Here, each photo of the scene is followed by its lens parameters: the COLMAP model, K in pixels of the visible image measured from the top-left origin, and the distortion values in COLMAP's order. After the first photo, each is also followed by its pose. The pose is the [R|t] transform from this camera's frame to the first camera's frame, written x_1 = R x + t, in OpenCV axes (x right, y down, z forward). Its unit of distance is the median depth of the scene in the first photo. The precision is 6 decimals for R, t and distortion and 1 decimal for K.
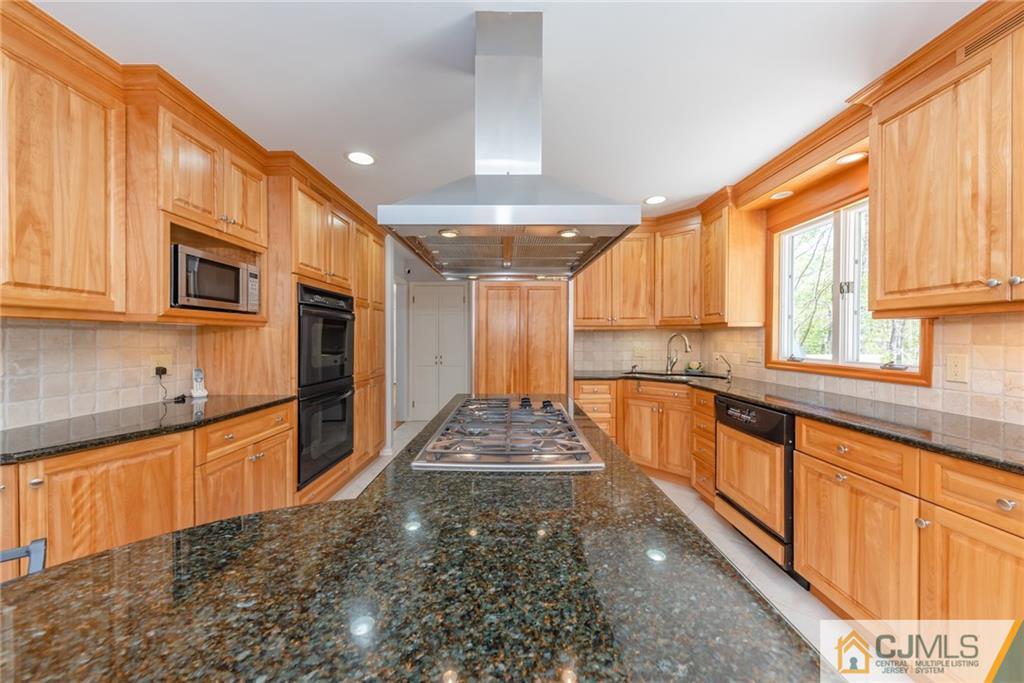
lens RADIAL K [[356.6, 0, 506.8], [0, 356.6, 339.5], [0, 0, 1]] dist [0.000599, 0.000018]
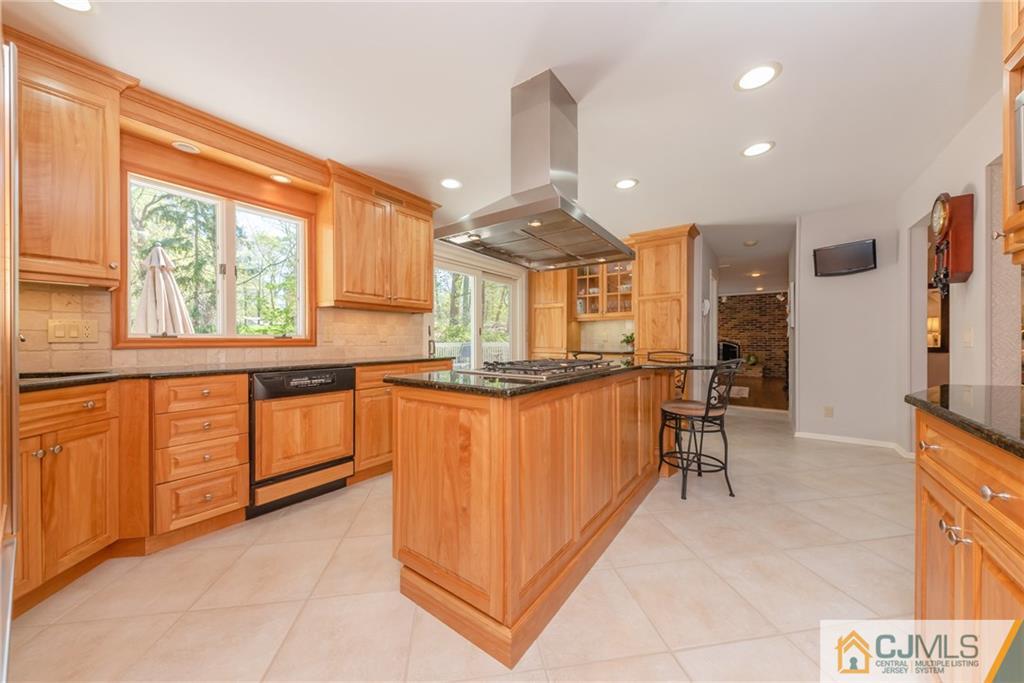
lens RADIAL K [[349.5, 0, 509.5], [0, 349.5, 343.2], [0, 0, 1]] dist [0.000658, 0.000024]
pose [[-0.808768, -0.004225, 0.588113, -0.453276], [0.002677, 0.999937, 0.010865, 0.082066], [-0.588122, 0.010362, -0.808706, 1.456138]]
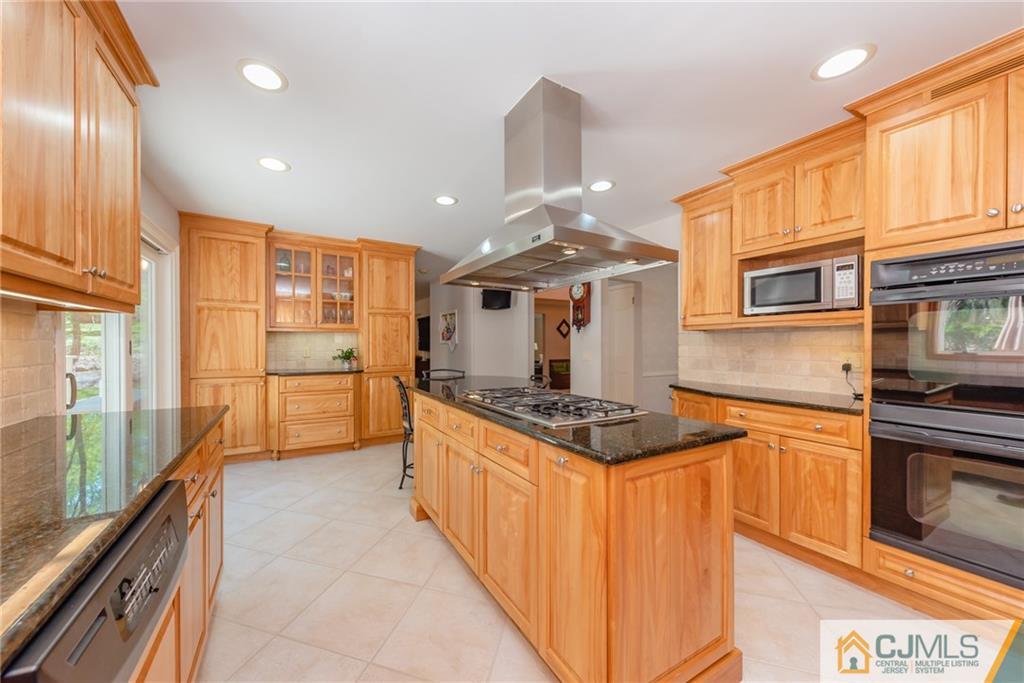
lens RADIAL K [[360.7, 0, 483.8], [0, 360.7, 344.7], [0, 0, 1]] dist [0.000370, 0.000007]
pose [[-0.876979, -0.000807, -0.480528, 0.532057], [-0.002982, 0.999988, 0.003762, 0.016046], [0.480519, 0.004732, -0.876971, 1.349609]]
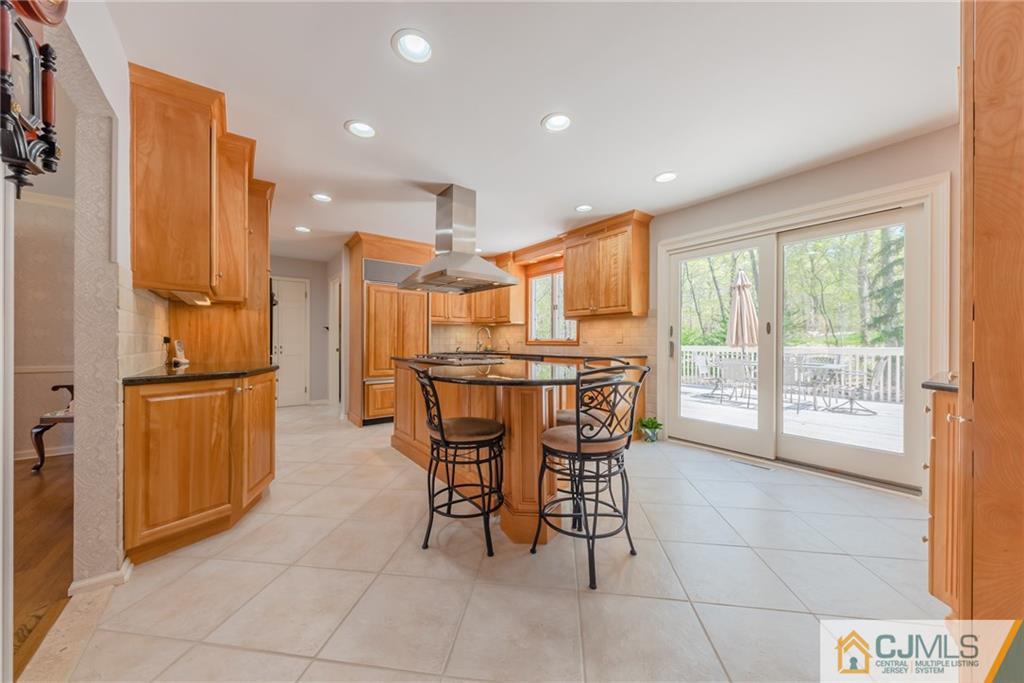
lens RADIAL K [[349.5, 0, 509.5], [0, 349.5, 343.2], [0, 0, 1]] dist [0.000658, 0.000024]
pose [[0.786784, -0.001374, 0.617227, -0.735779], [0.001485, 0.999999, 0.000333, 0.093157], [-0.617226, 0.000654, 0.786785, -0.642166]]
